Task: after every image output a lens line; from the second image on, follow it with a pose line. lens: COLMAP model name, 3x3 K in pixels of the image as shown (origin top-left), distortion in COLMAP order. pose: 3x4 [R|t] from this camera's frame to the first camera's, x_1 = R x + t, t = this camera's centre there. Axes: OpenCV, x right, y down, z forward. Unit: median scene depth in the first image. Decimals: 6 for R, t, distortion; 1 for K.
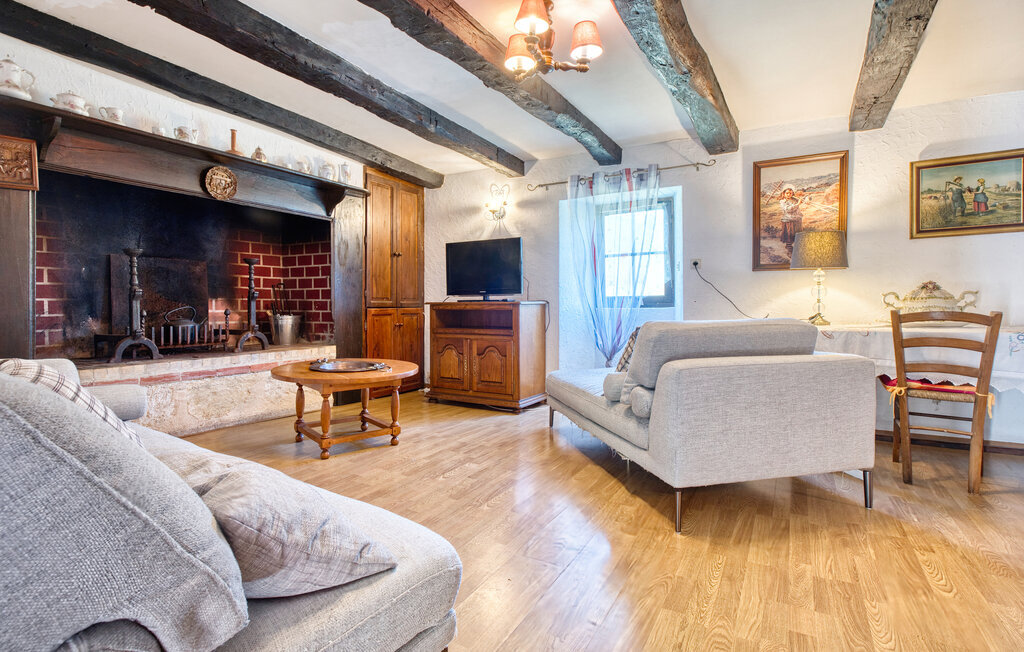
lens RADIAL K [[503.7, 0, 513.0], [0, 503.7, 305.1], [0, 0, 1]] dist [-0.001818, -0.000258]
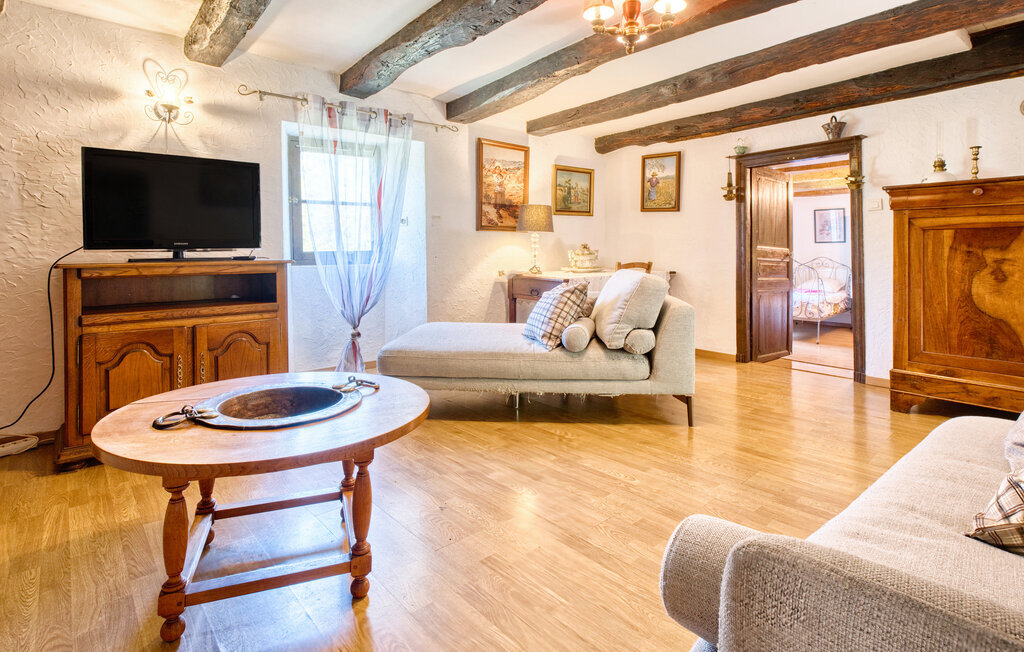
lens RADIAL K [[504.0, 0, 512.1], [0, 504.0, 256.1], [0, 0, 1]] dist [0.001063, -0.000011]
pose [[0.323364, -0.008367, 0.946238, -0.539817], [0.009516, 0.999939, 0.005590, -0.012967], [-0.946227, 0.007197, 0.323424, 0.489615]]
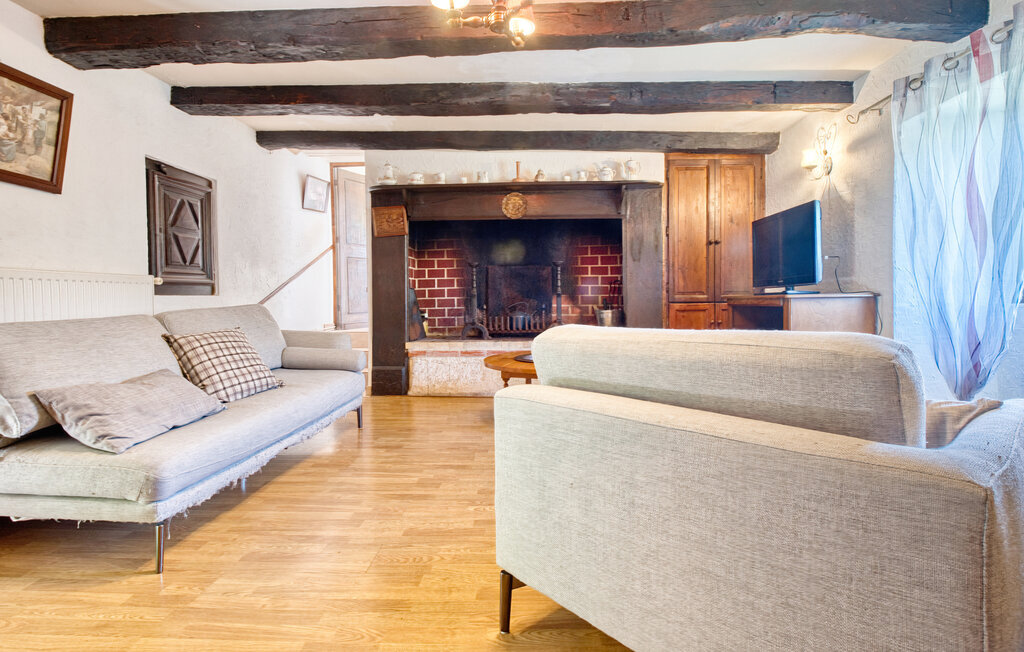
lens RADIAL K [[503.7, 0, 513.0], [0, 503.7, 305.1], [0, 0, 1]] dist [-0.001818, -0.000258]
pose [[0.450623, 0.005910, -0.892695, 0.469058], [0.006089, 0.999934, 0.009694, -0.001641], [0.892694, -0.009804, 0.450557, 0.346949]]
